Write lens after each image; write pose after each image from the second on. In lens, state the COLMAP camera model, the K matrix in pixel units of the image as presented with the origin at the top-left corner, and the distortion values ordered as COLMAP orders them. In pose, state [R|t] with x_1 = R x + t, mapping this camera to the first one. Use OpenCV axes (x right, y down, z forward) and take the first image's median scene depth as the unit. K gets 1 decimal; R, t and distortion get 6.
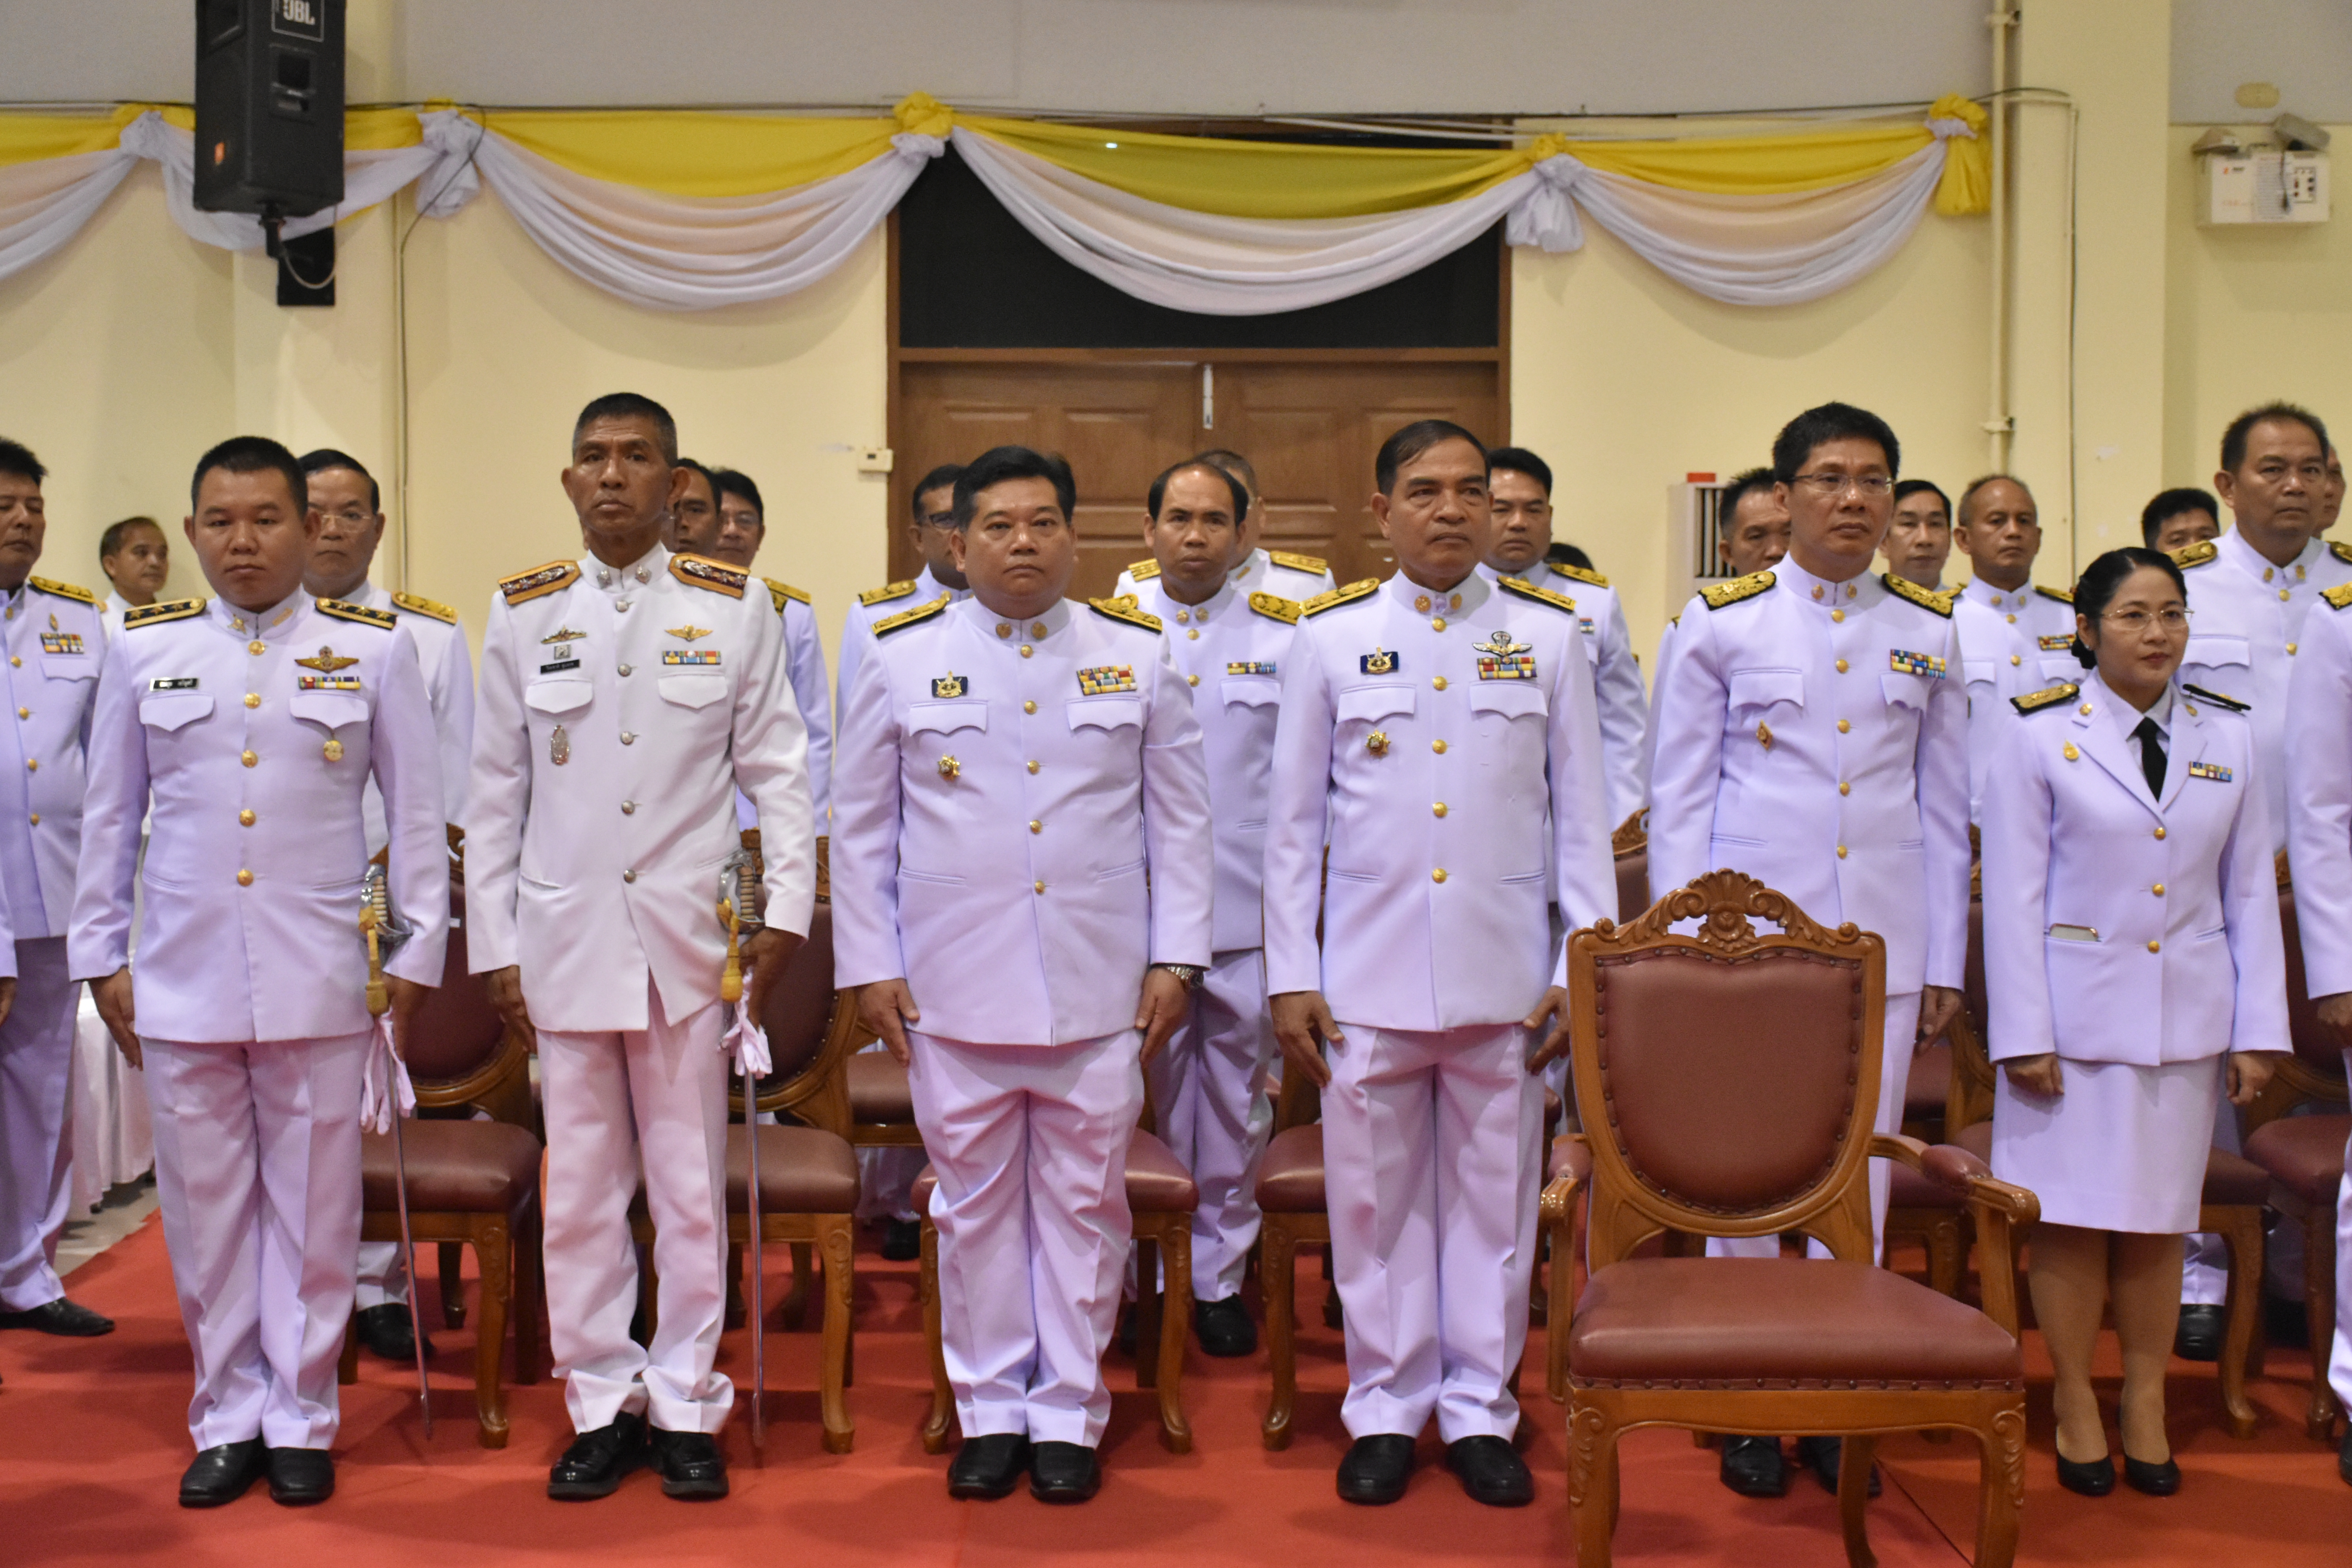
lens RADIAL K [[3237.4, 0, 1028.2], [0, 3237.4, 848.3], [0, 0, 1]] dist [-0.252295, 1.319770]
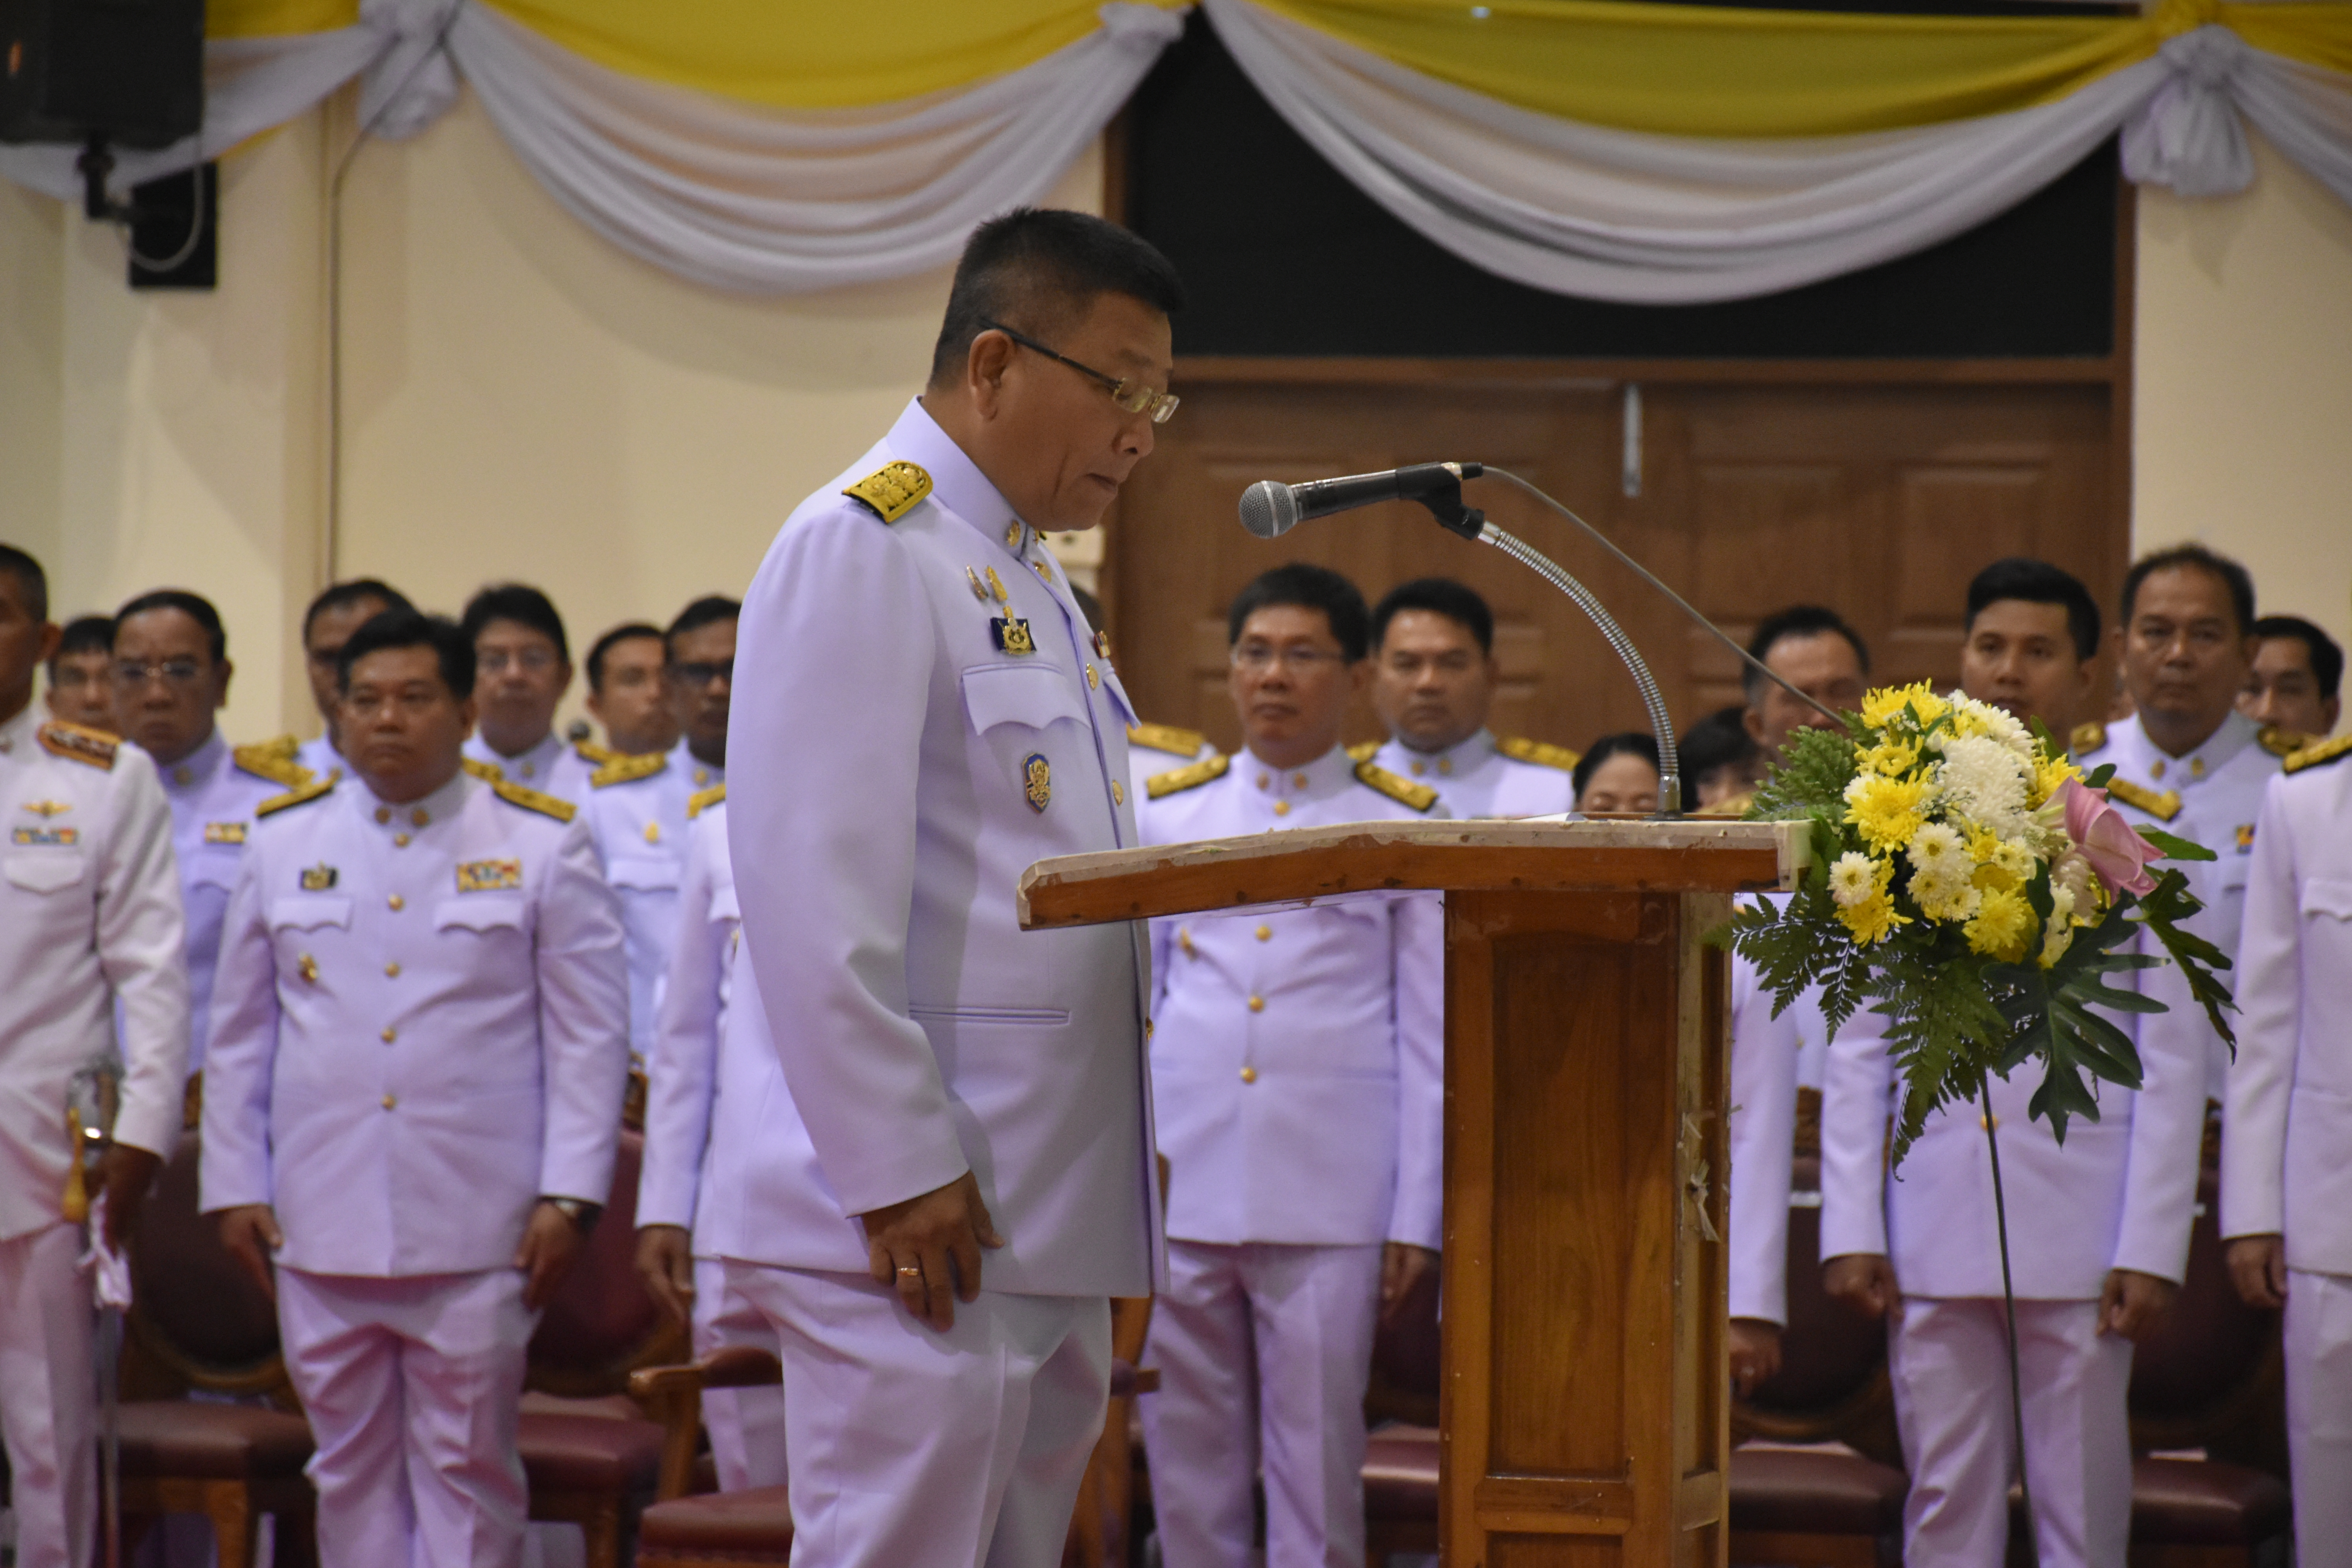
lens RADIAL K [[11874.9, 0, 1175.8], [0, 11874.9, 914.9], [0, 0, 1]] dist [-2.678486, 118.999332]
pose [[0.961417, 0.012768, -0.274800, 1.089968], [-0.030702, 0.997662, -0.061059, 0.150272], [0.273377, 0.067140, 0.959561, -2.048681]]
